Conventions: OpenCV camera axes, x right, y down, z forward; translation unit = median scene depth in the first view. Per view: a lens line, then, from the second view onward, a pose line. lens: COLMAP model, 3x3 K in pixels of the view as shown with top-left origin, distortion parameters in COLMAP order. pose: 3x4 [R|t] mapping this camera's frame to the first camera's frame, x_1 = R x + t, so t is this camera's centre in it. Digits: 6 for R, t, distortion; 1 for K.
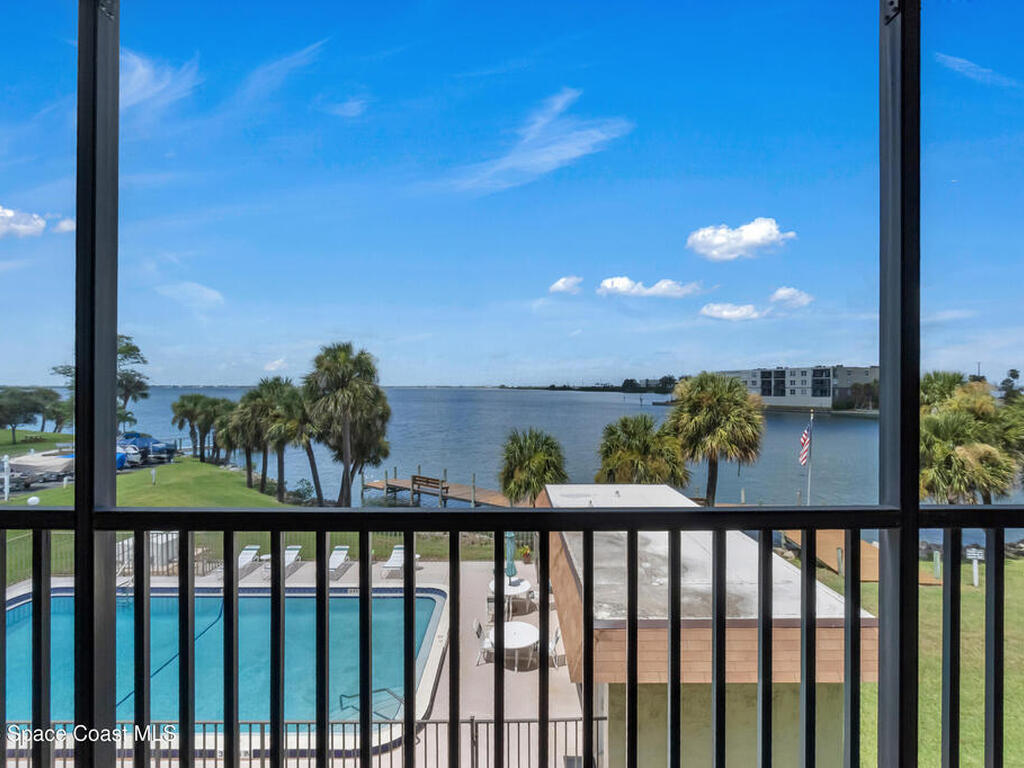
lens RADIAL K [[498.0, 0, 512.8], [0, 498.0, 384.4], [0, 0, 1]] dist [-0.007320, 0.000733]
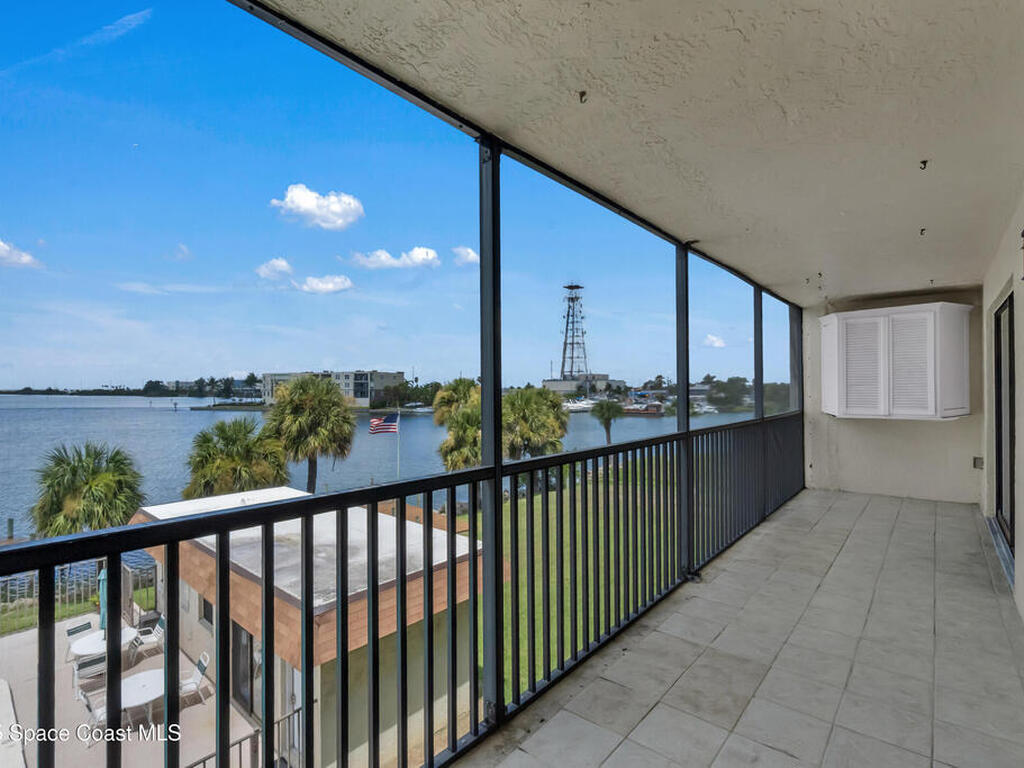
lens RADIAL K [[498.0, 0, 509.2], [0, 498.0, 388.1], [0, 0, 1]] dist [-0.007320, 0.000733]
pose [[0.654384, -0.001981, 0.756160, -0.124776], [0.000107, 0.999997, 0.002527, 0.000461], [-0.756162, -0.001572, 0.654382, -0.002752]]
